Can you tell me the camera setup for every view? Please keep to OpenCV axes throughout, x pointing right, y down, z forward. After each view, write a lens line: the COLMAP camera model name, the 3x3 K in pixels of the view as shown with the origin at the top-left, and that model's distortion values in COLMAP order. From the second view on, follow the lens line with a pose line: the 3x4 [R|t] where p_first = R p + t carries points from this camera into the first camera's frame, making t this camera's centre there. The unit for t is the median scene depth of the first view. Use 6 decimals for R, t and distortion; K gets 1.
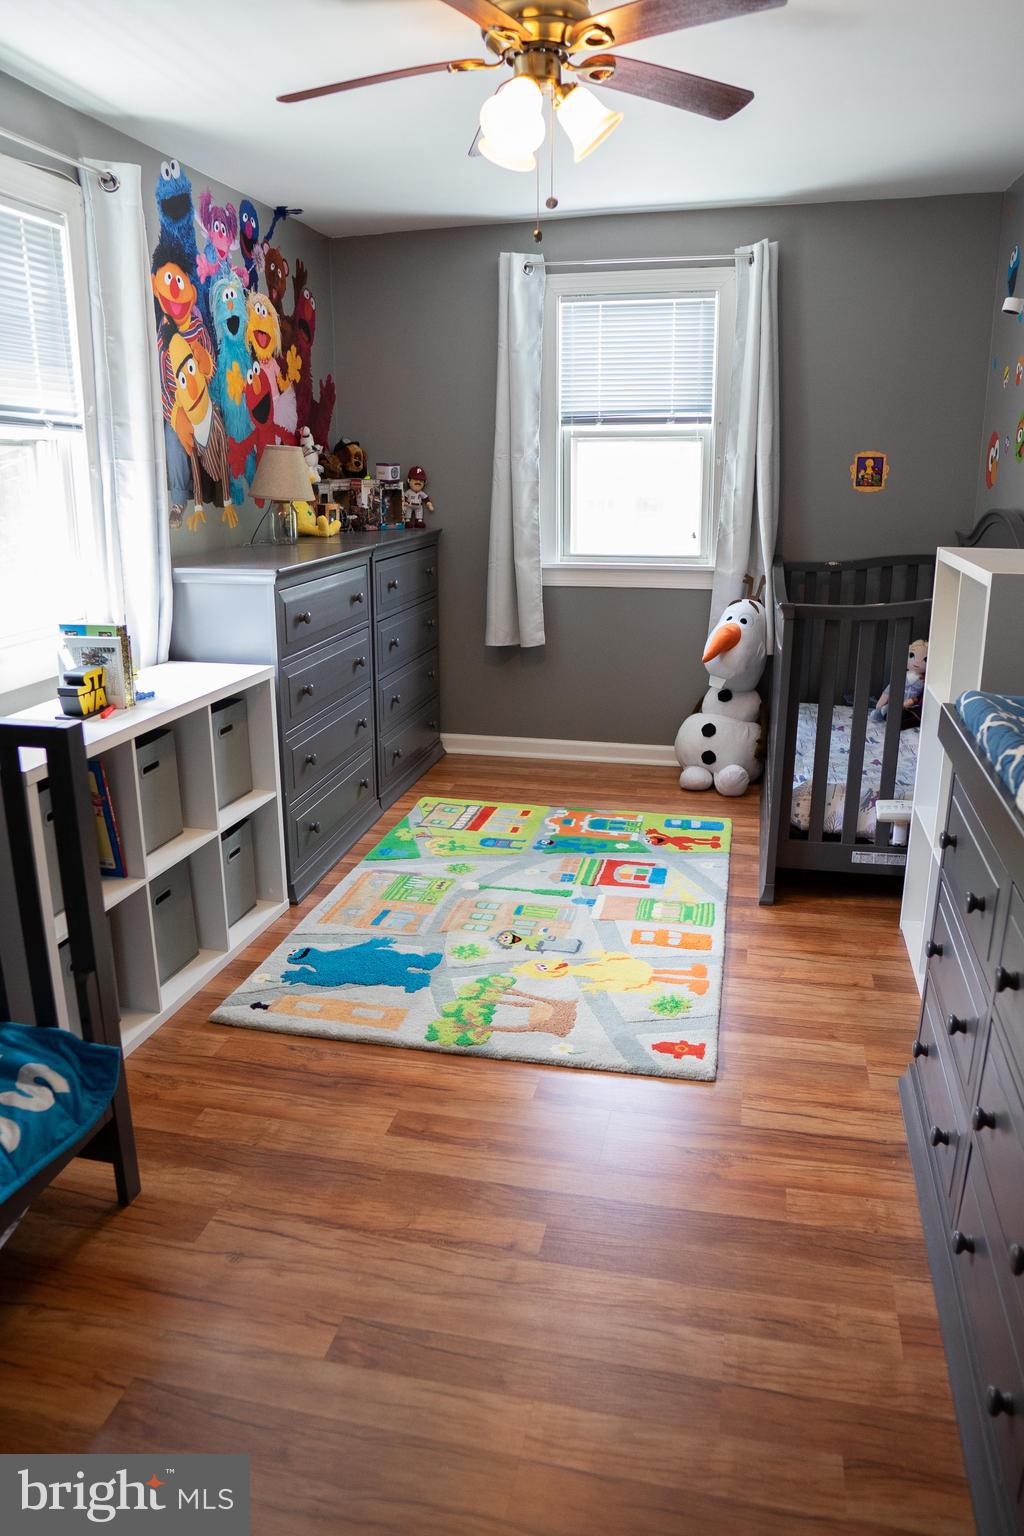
lens RADIAL K [[1075.7, 0, 508.2], [0, 1075.7, 772.6], [0, 0, 1]] dist [-0.112274, 0.070406]
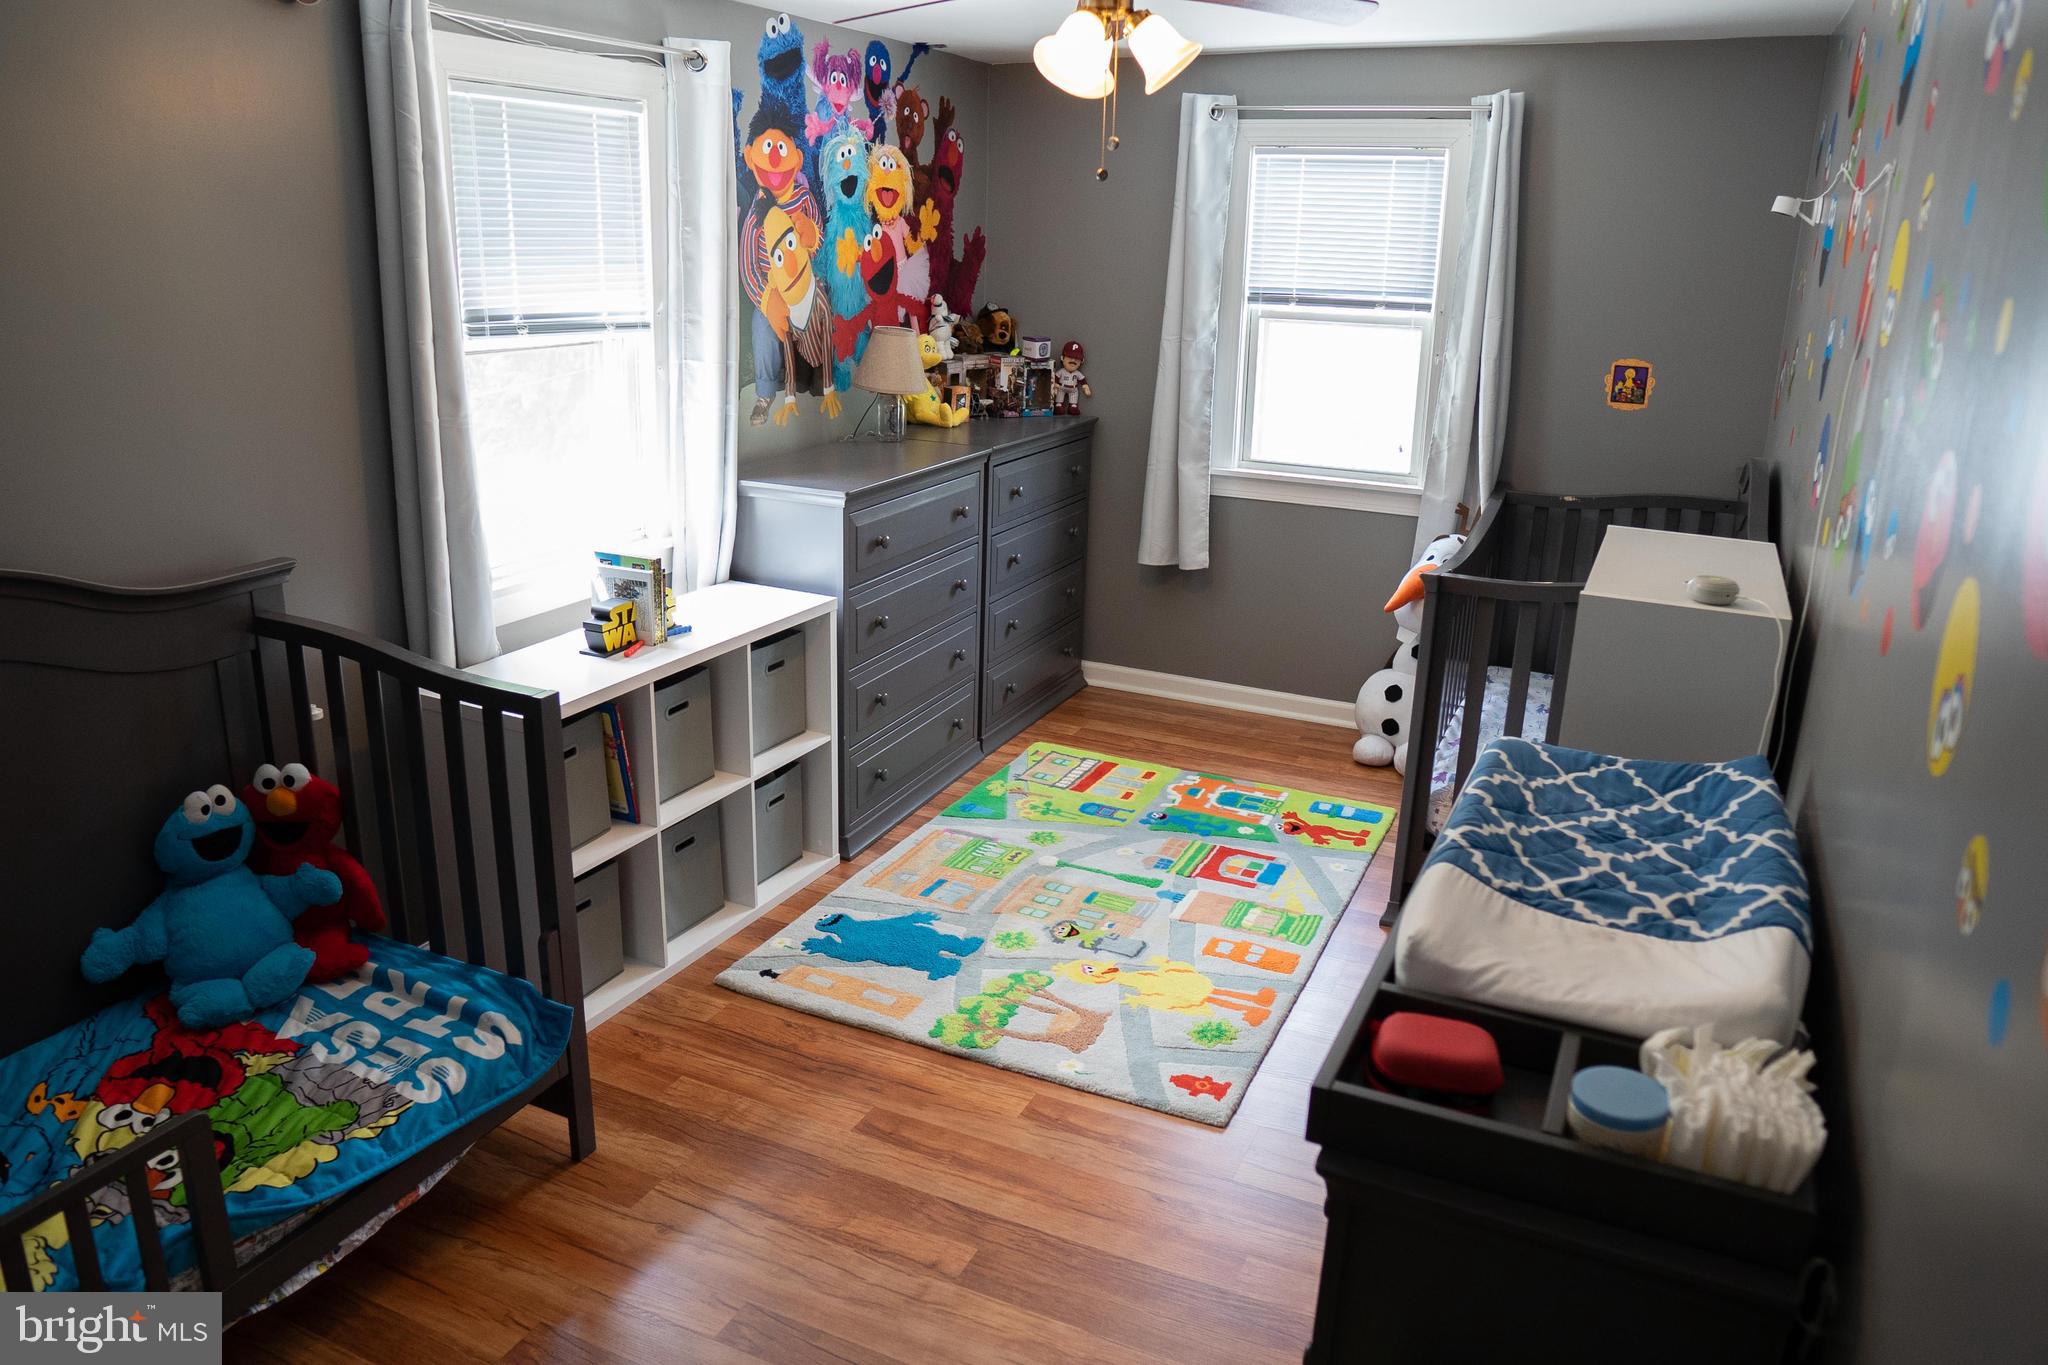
lens RADIAL K [[1434.3, 0, 1022.8], [0, 1434.3, 676.3], [0, 0, 1]] dist [-0.112274, 0.070406]
pose [[0.977314, 0.091932, -0.190801, 0.164447], [-0.088954, 0.995743, 0.024134, -0.074600], [0.192208, -0.006614, 0.981332, -0.146613]]
